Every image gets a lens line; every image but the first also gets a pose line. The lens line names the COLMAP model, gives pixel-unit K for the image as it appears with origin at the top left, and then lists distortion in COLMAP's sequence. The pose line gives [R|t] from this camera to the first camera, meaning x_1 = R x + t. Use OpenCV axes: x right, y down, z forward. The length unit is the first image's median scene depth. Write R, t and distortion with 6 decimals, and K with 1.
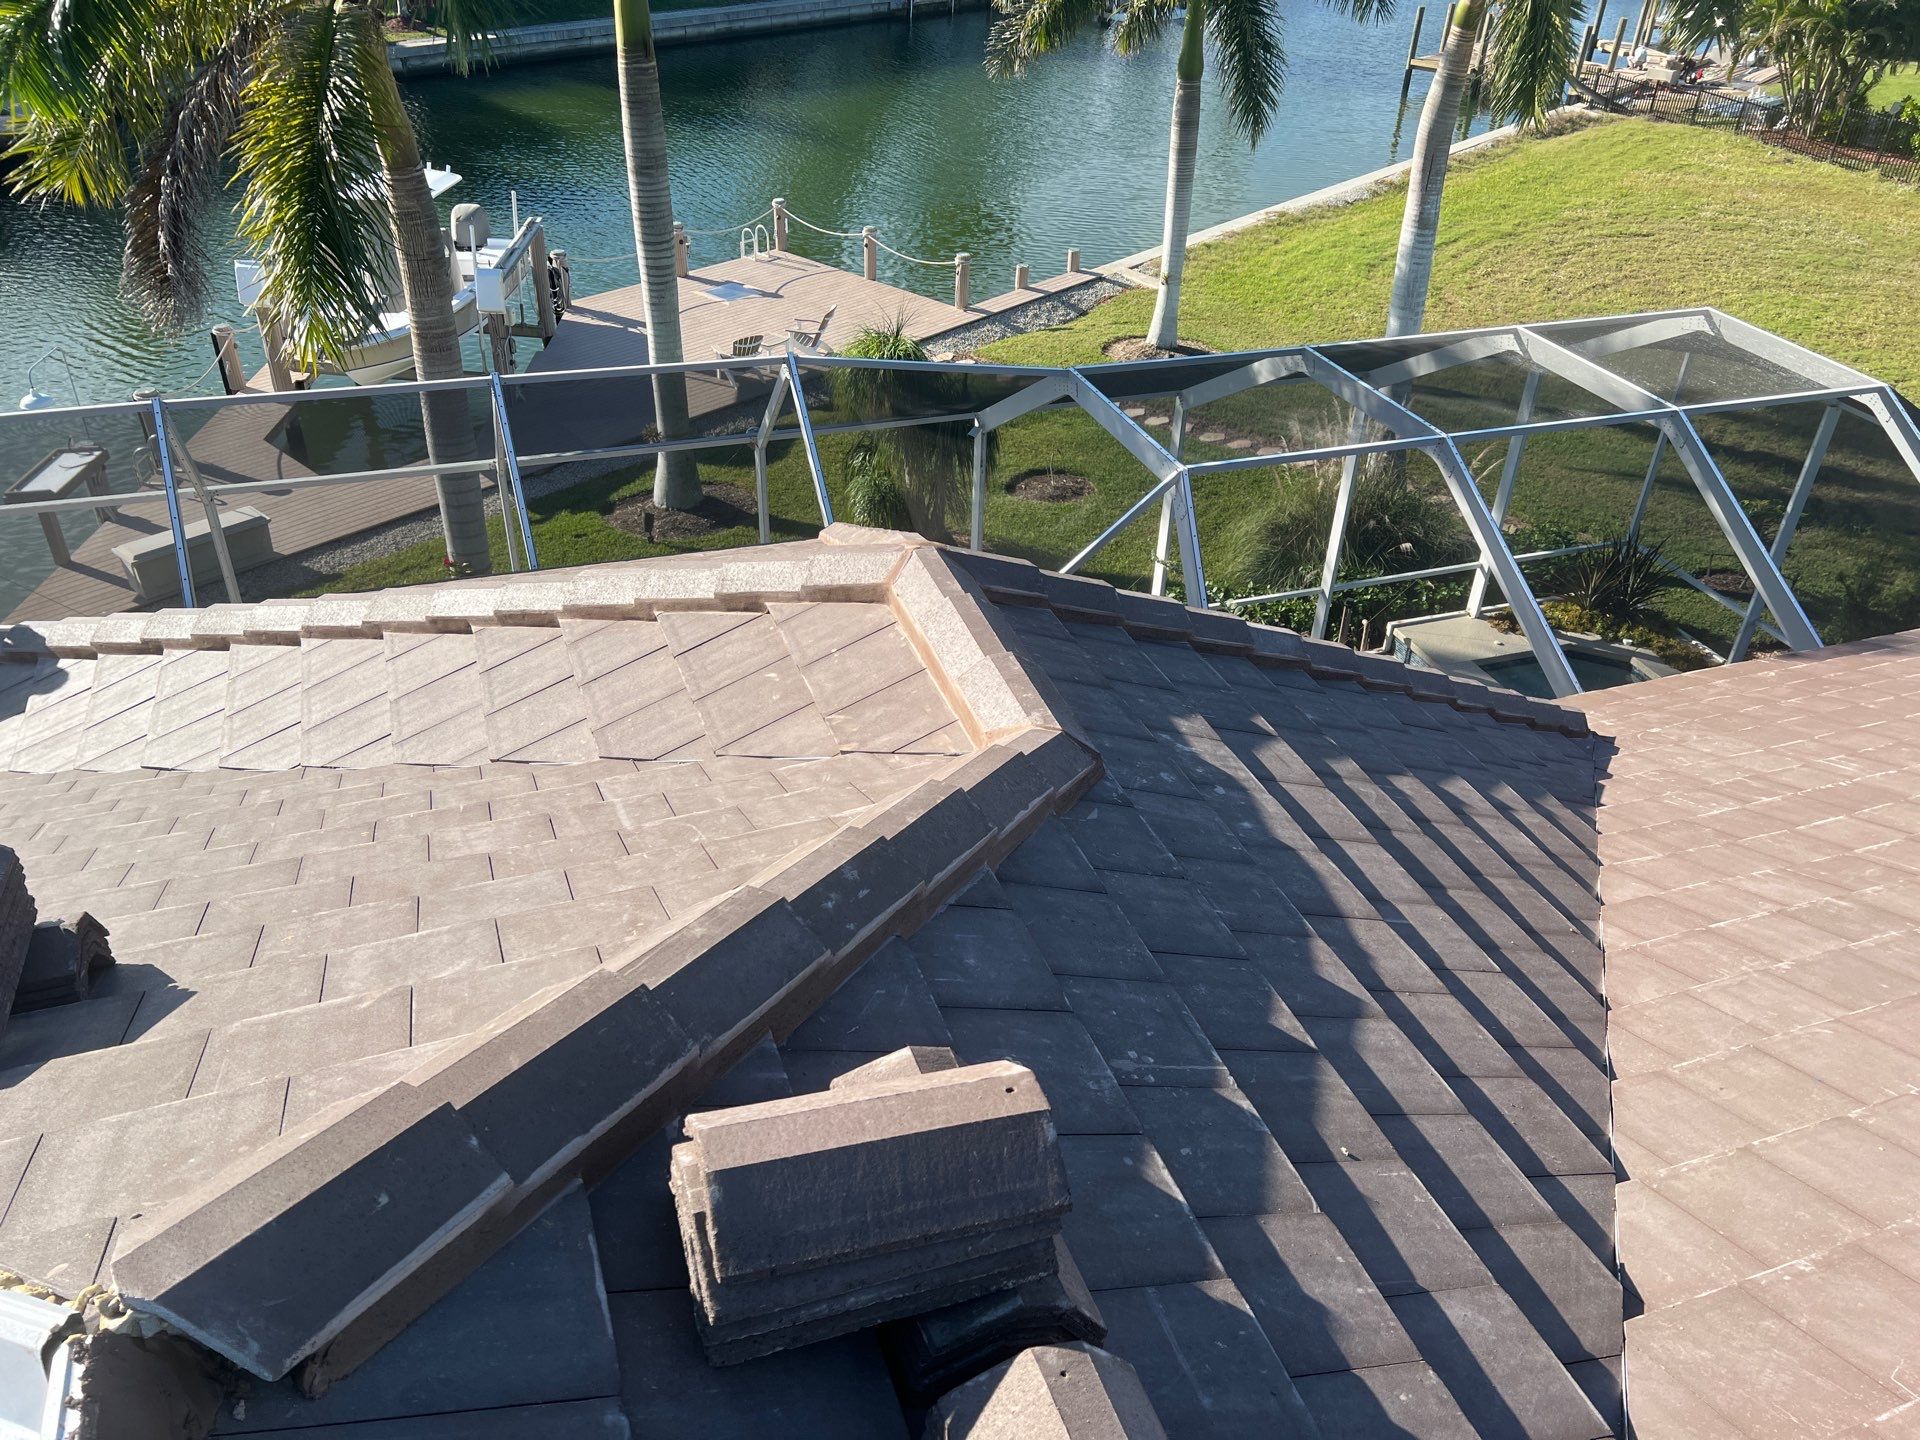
lens RADIAL K [[1442.7, 0, 960.0], [0, 1442.7, 720.0], [0, 0, 1]] dist [0.069411, -0.074579]
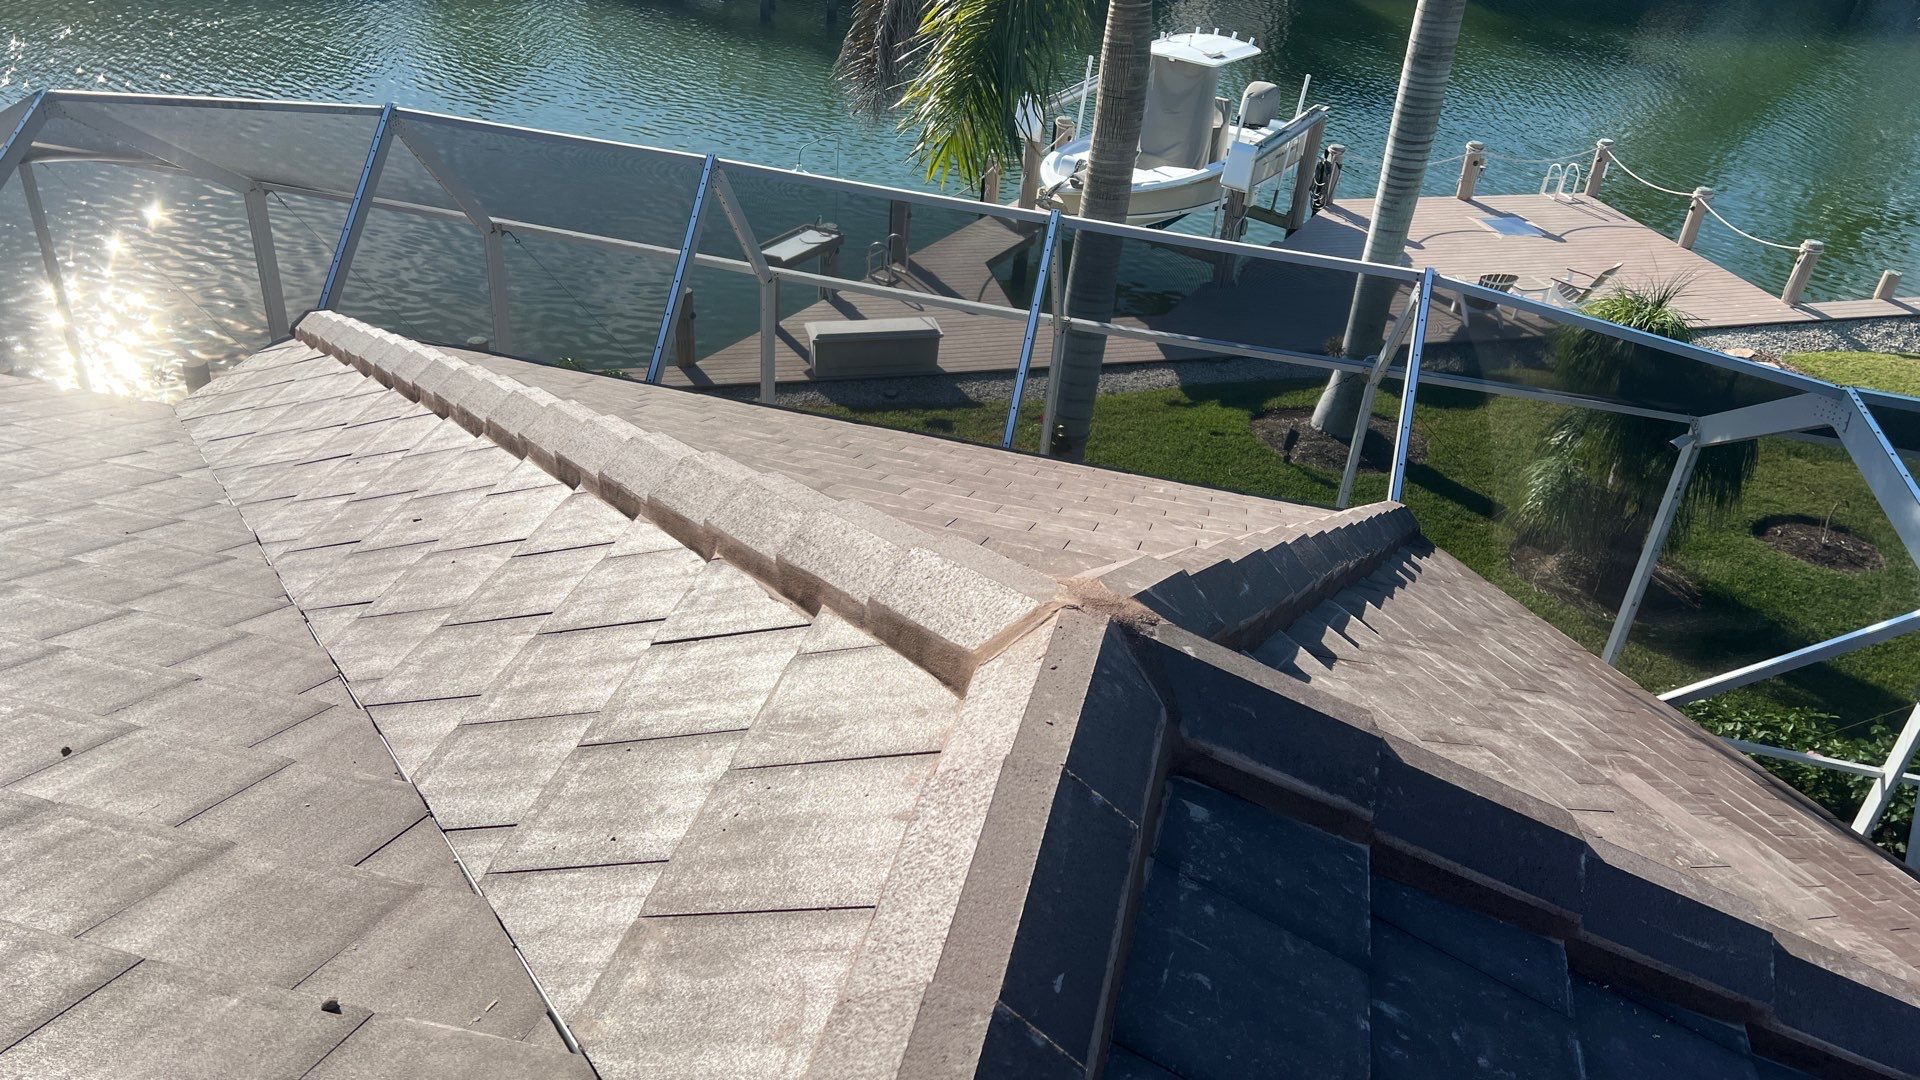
lens RADIAL K [[1438.6, 0, 957.2], [0, 1438.6, 548.3], [0, 0, 1]] dist [0.052420, -0.053124]
pose [[0.836586, 0.316330, -0.447280, 0.029018], [-0.339772, 0.940051, 0.029329, -0.030408], [0.429744, 0.127437, 0.893913, 0.130680]]
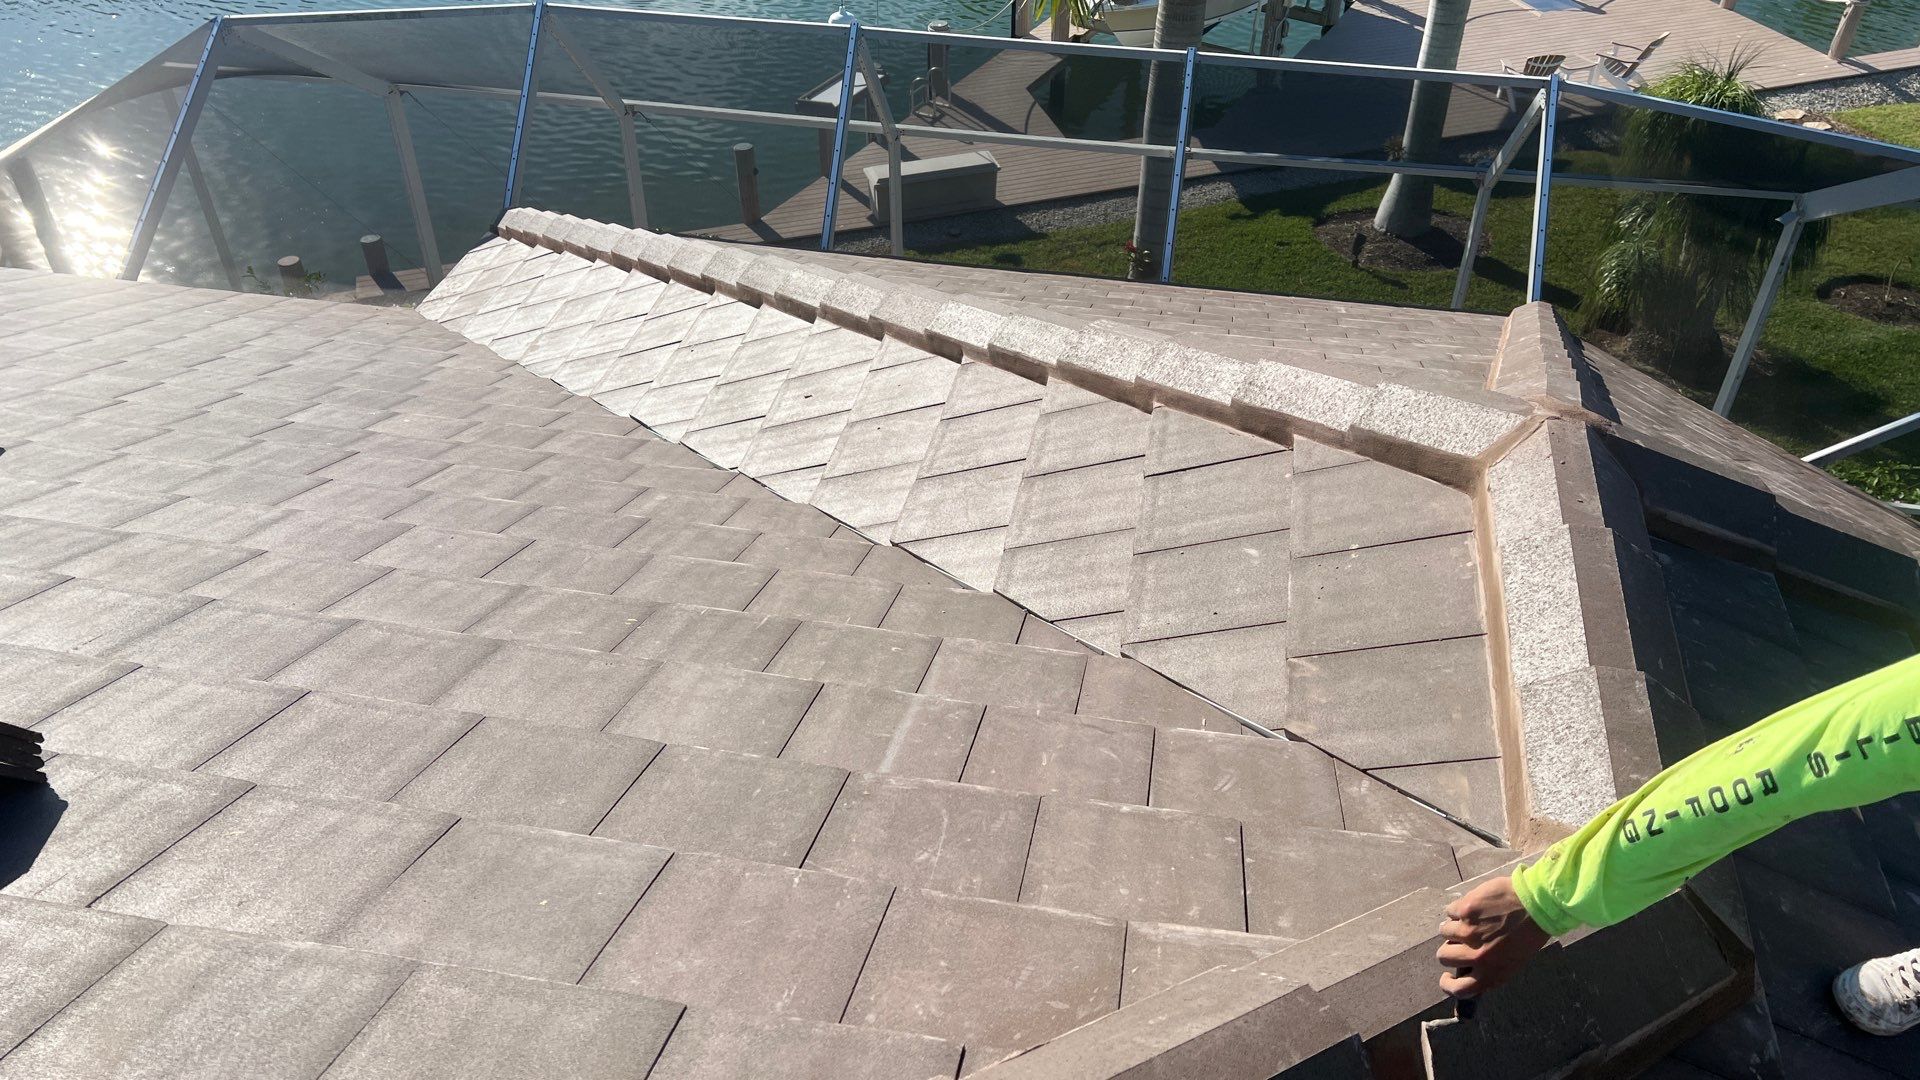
lens RADIAL K [[1438.6, 0, 957.2], [0, 1438.6, 548.3], [0, 0, 1]] dist [0.052420, -0.053124]
pose [[0.857221, 0.295771, -0.421535, 0.006265], [-0.258976, 0.955158, 0.143543, -0.020096], [0.445088, -0.013881, 0.895379, 0.078190]]
